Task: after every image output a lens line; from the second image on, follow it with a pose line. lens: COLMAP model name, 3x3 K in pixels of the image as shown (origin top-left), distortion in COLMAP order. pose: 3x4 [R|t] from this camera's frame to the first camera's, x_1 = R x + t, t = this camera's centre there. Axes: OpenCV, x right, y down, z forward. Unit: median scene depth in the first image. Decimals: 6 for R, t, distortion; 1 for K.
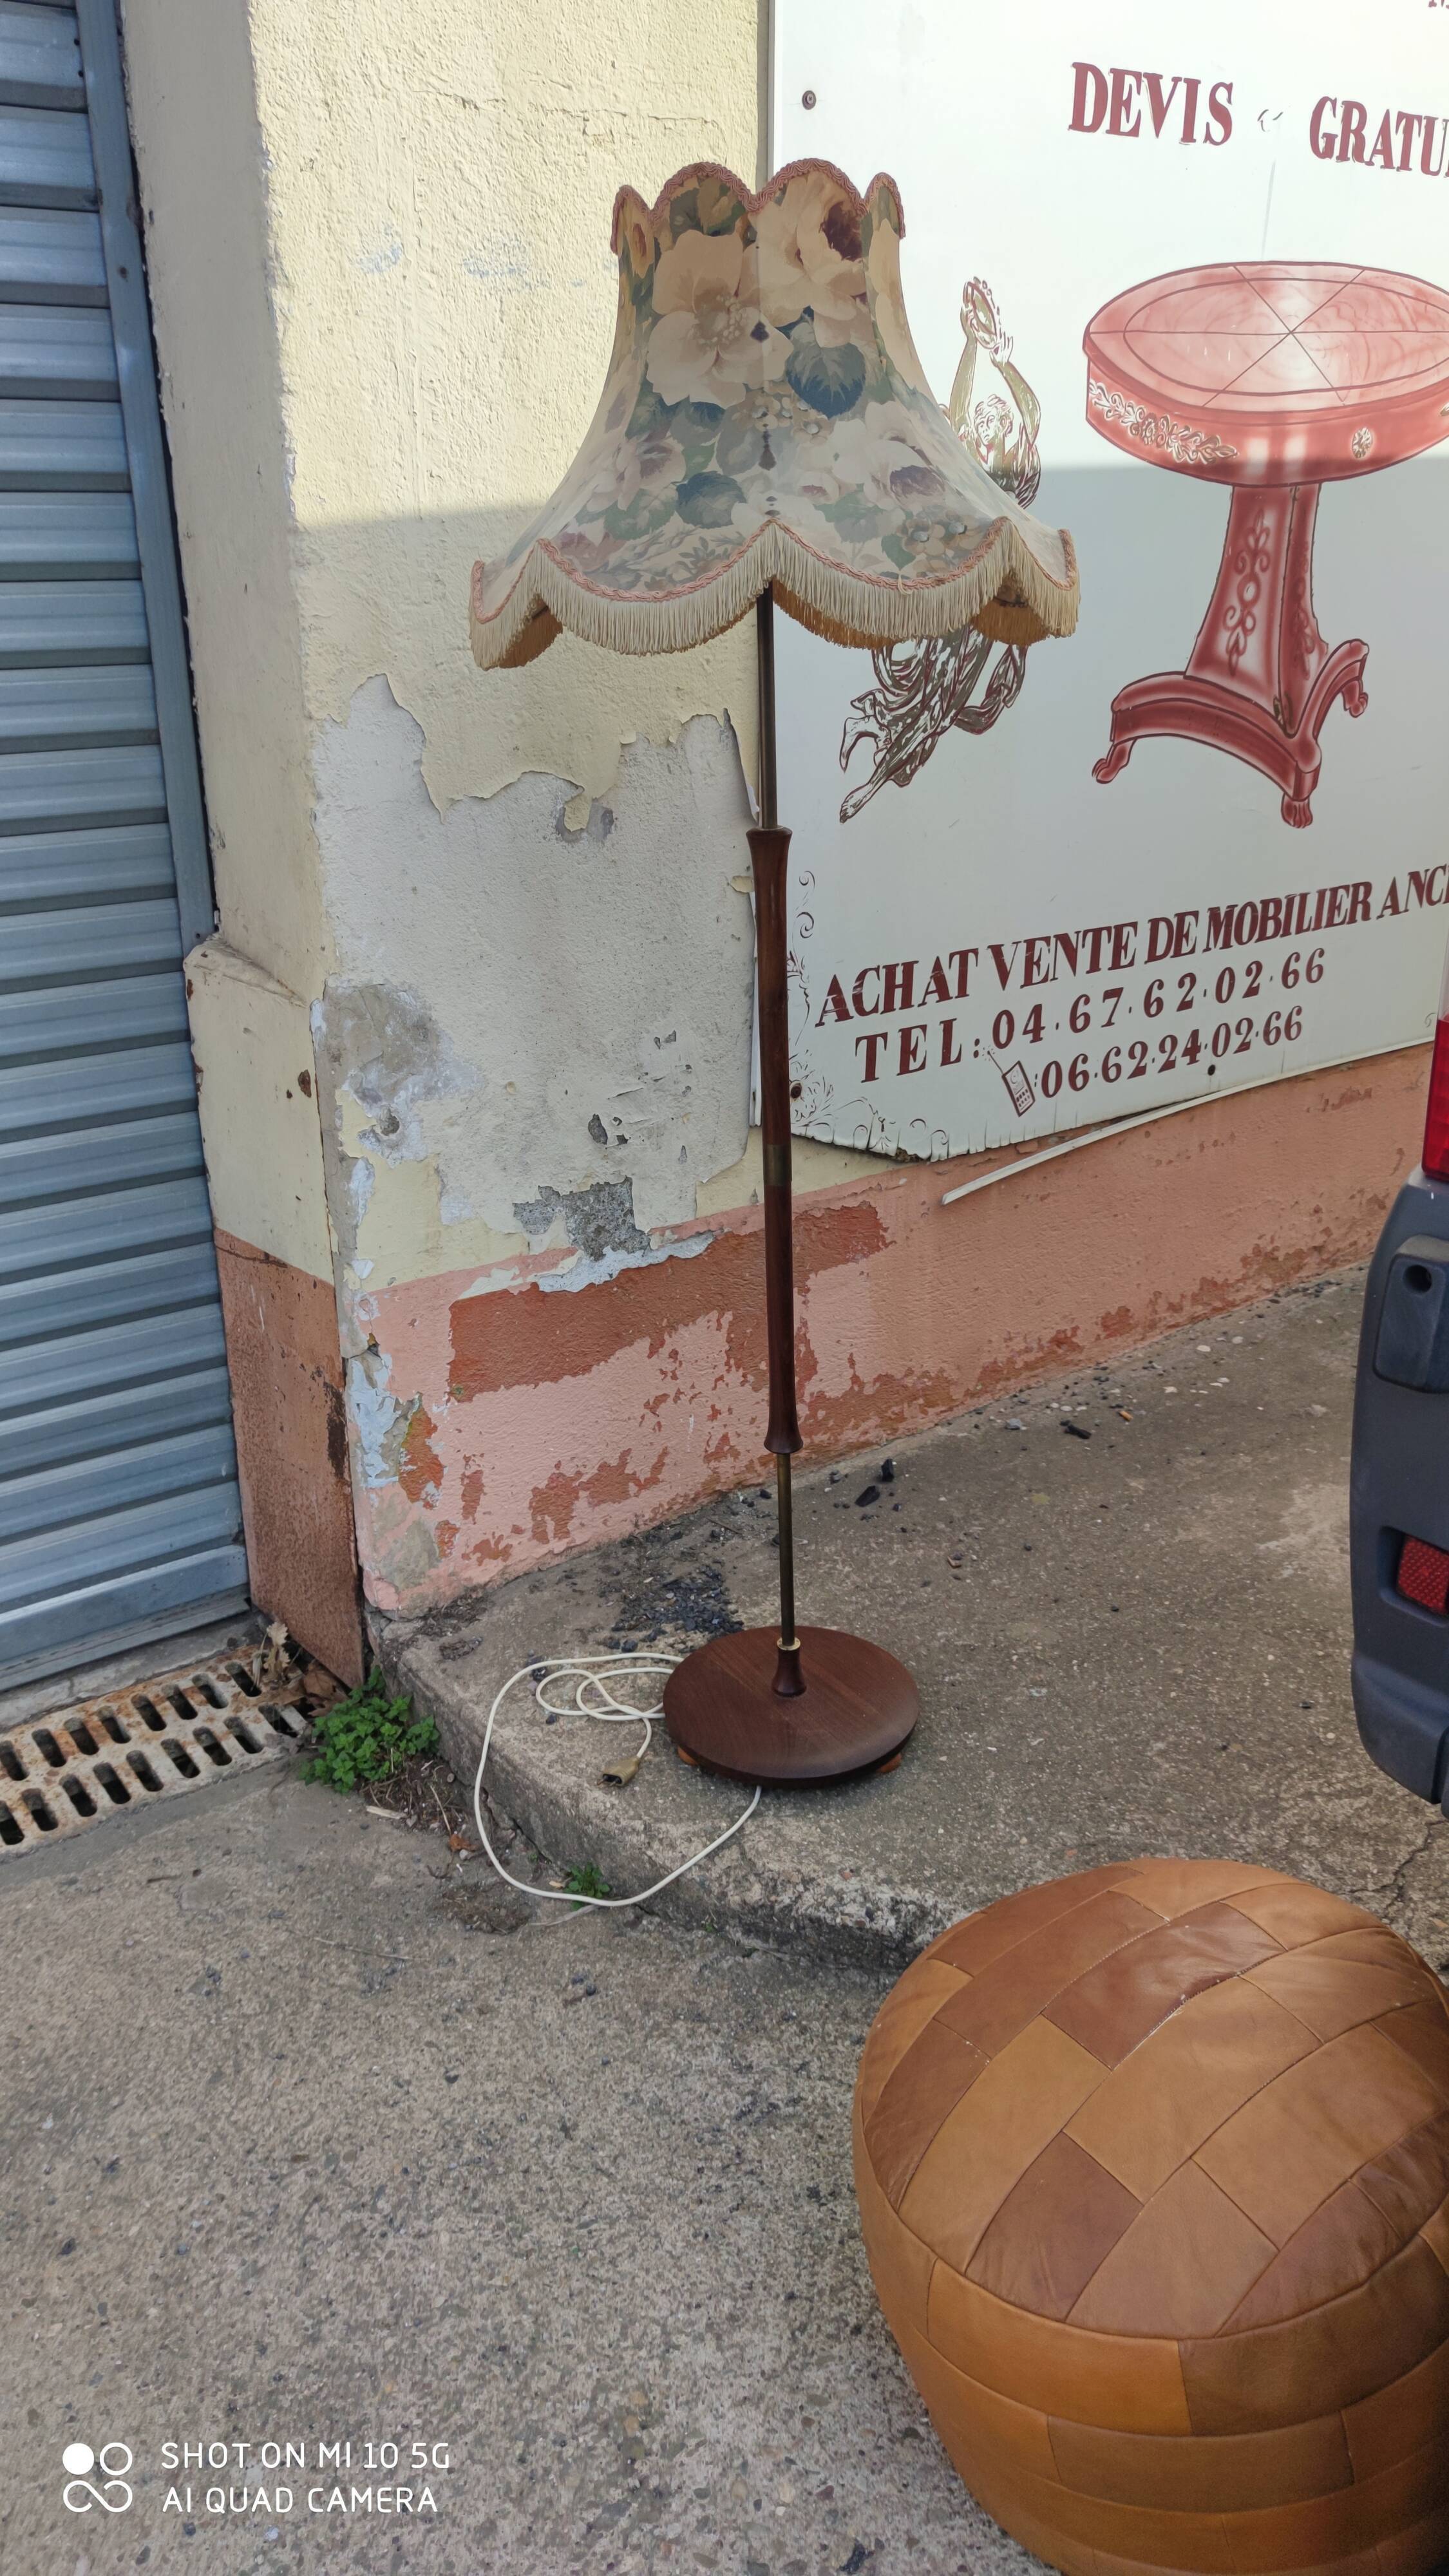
lens RADIAL K [[1861.9, 0, 725.5], [0, 1861.9, 1300.8], [0, 0, 1]] dist [0.124994, -0.211221]
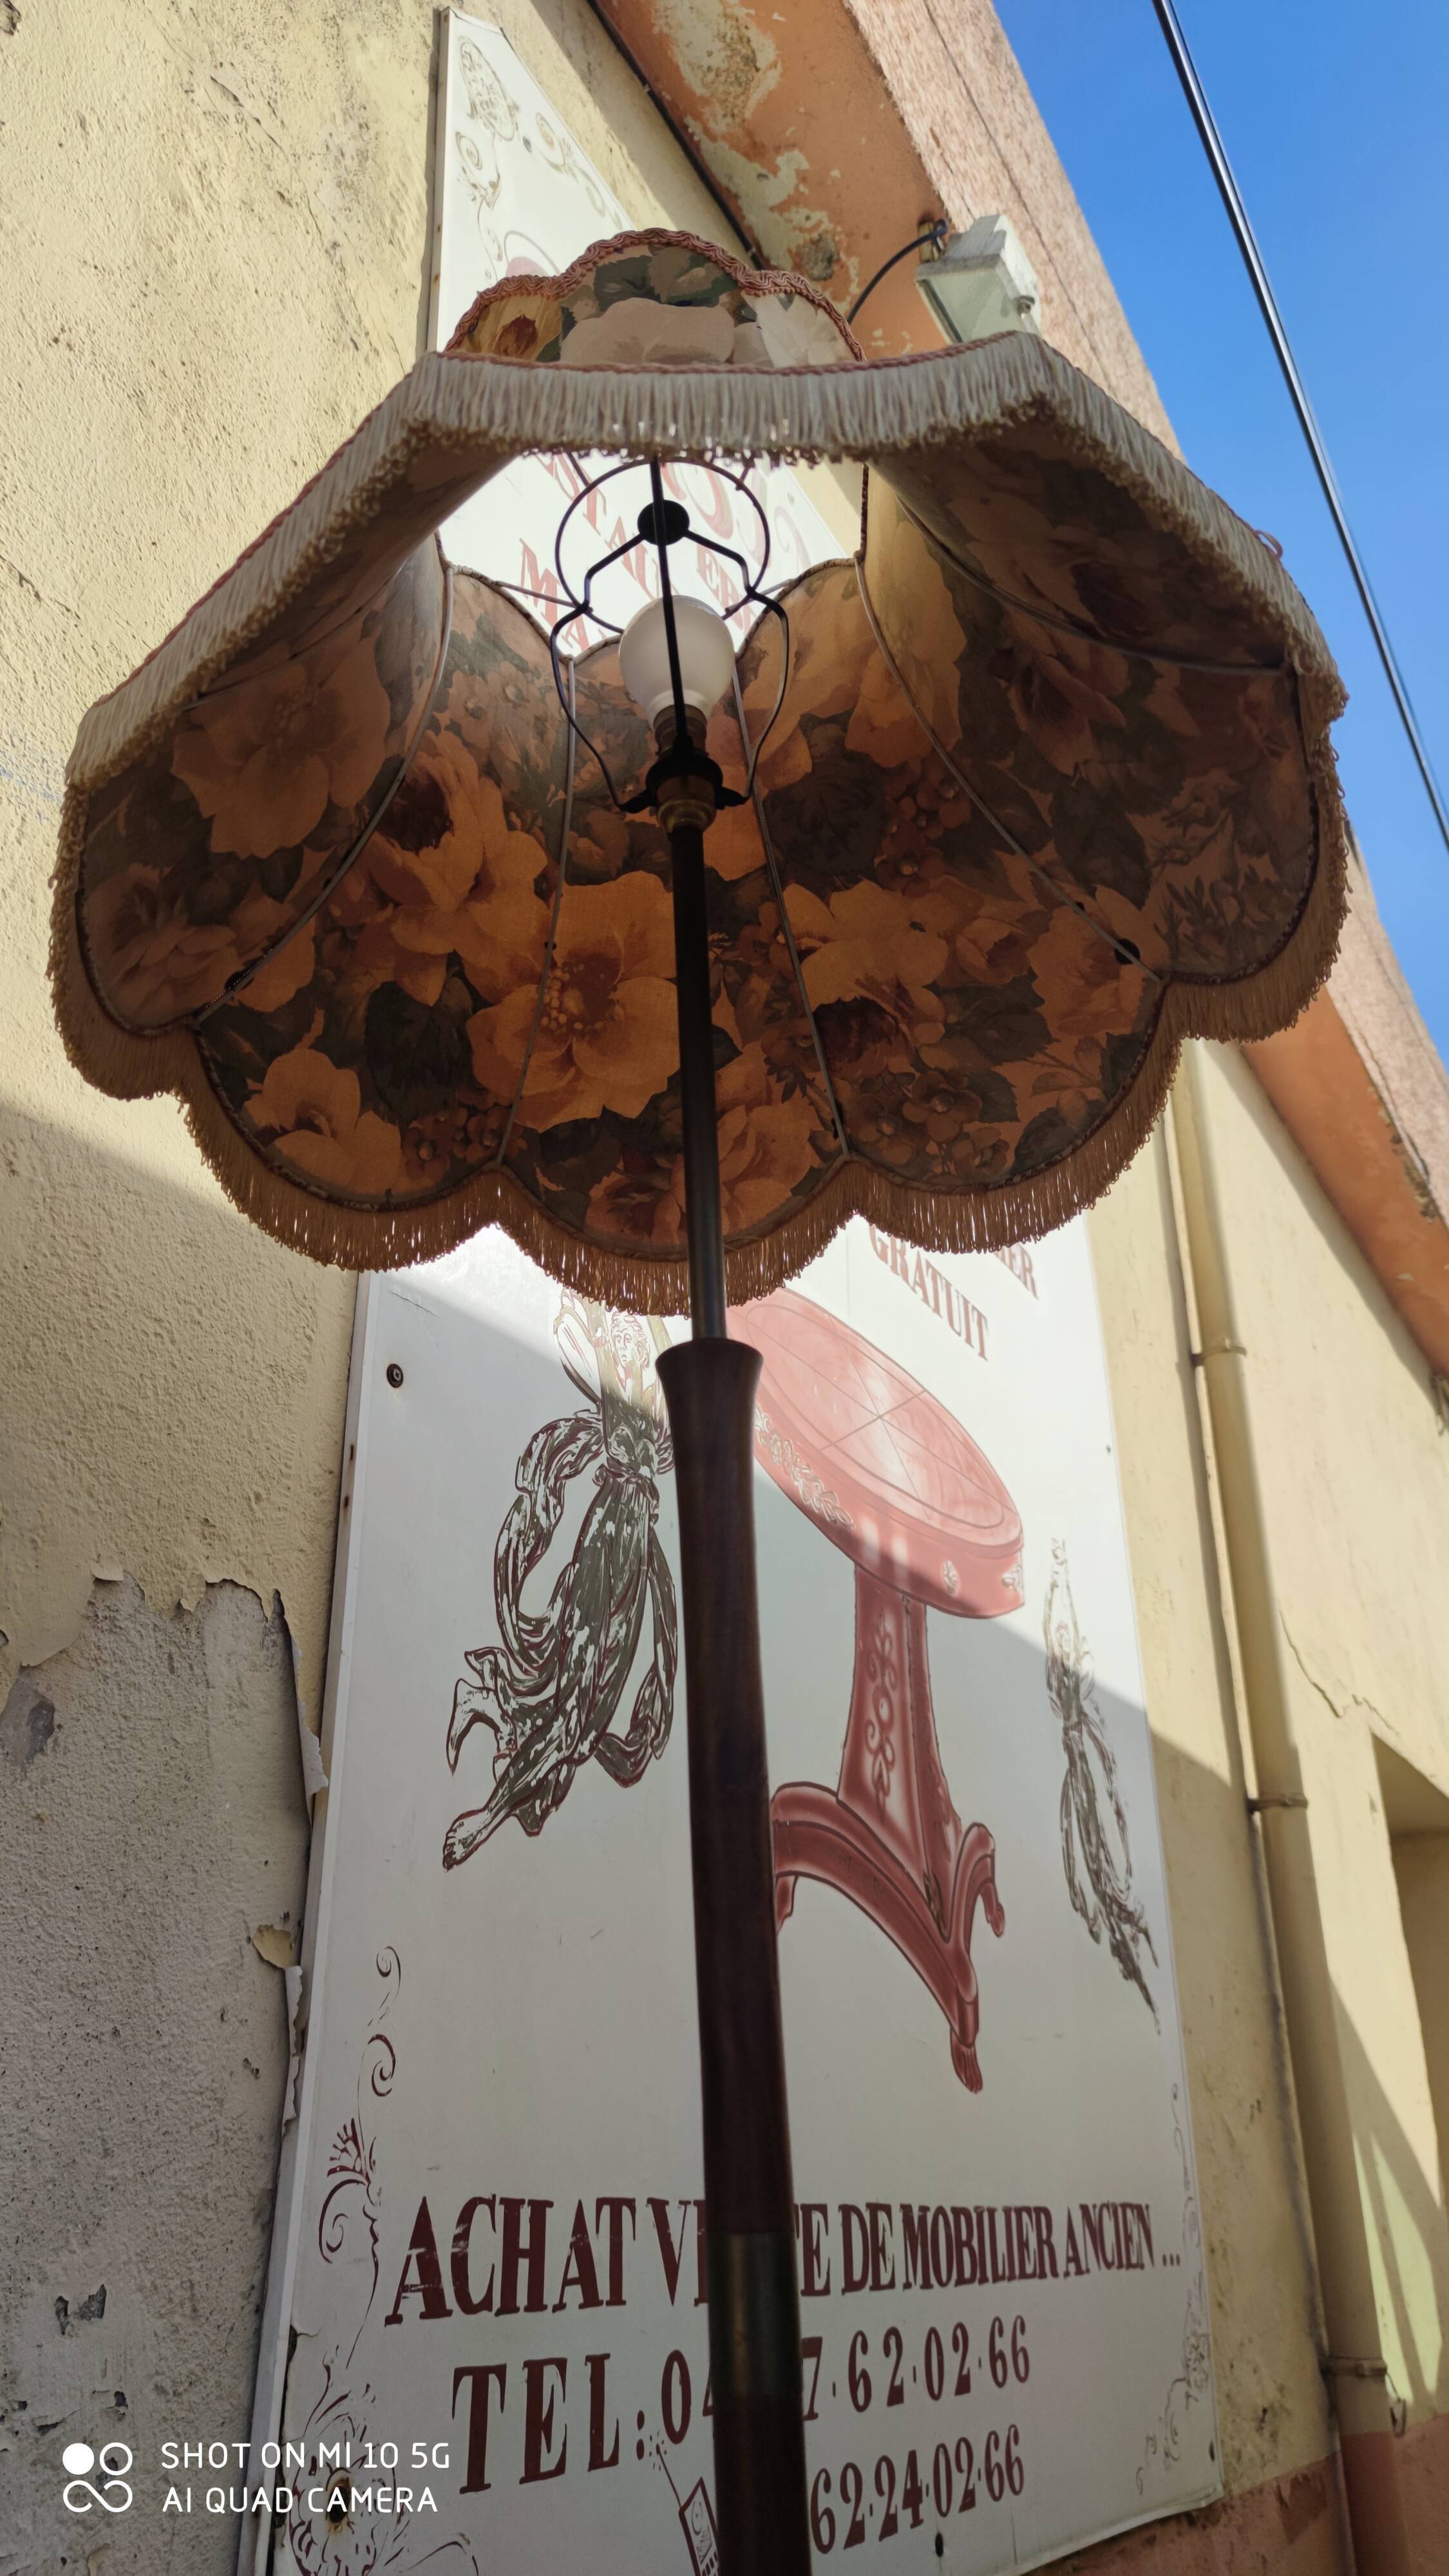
lens RADIAL K [[1885.1, 0, 694.3], [0, 1885.1, 1285.7], [0, 0, 1]] dist [0.081768, -0.094714]
pose [[0.904495, 0.178115, 0.387509, -0.106928], [0.181356, 0.661738, -0.727470, 0.034049], [-0.386003, 0.728270, 0.566237, 0.546628]]
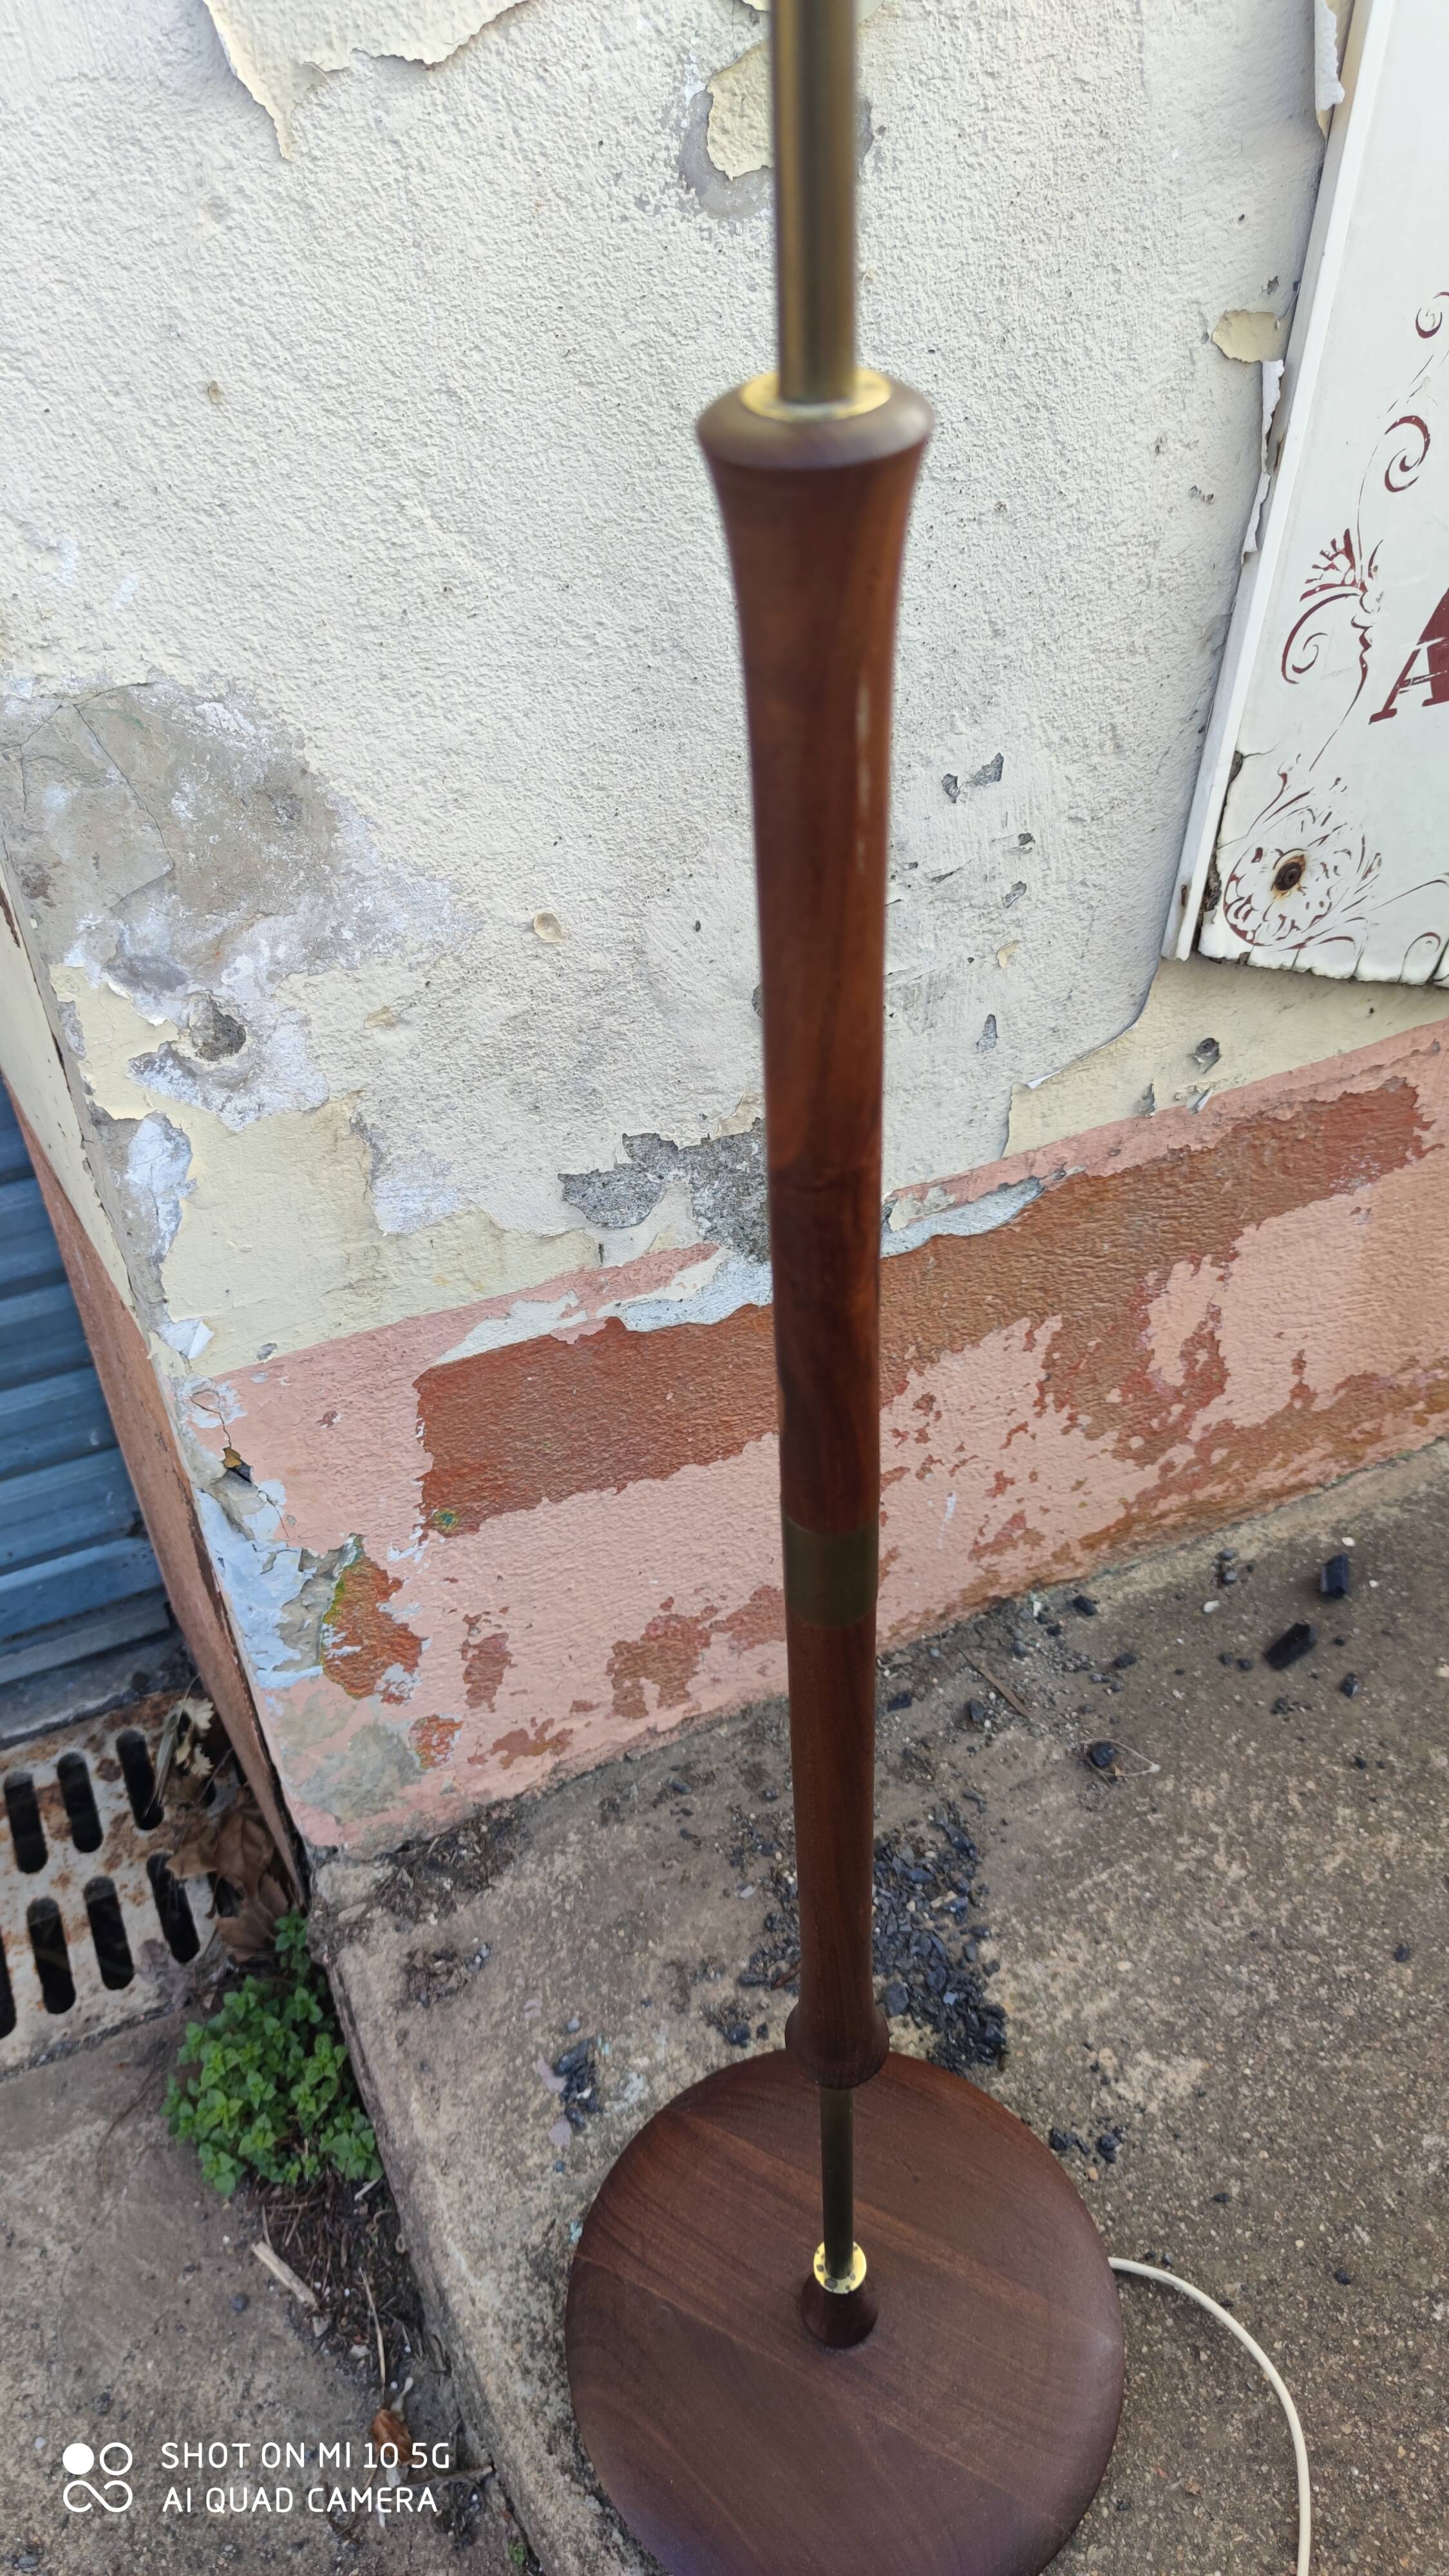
lens RADIAL K [[1904.9, 0, 707.2], [0, 1904.9, 1300.0], [0, 0, 1]] dist [0.059554, -0.063717]
pose [[0.982513, 0.115979, -0.145659, -0.015488], [-0.058750, 0.935447, 0.348549, -0.168697], [0.176681, -0.333897, 0.925903, 0.575561]]
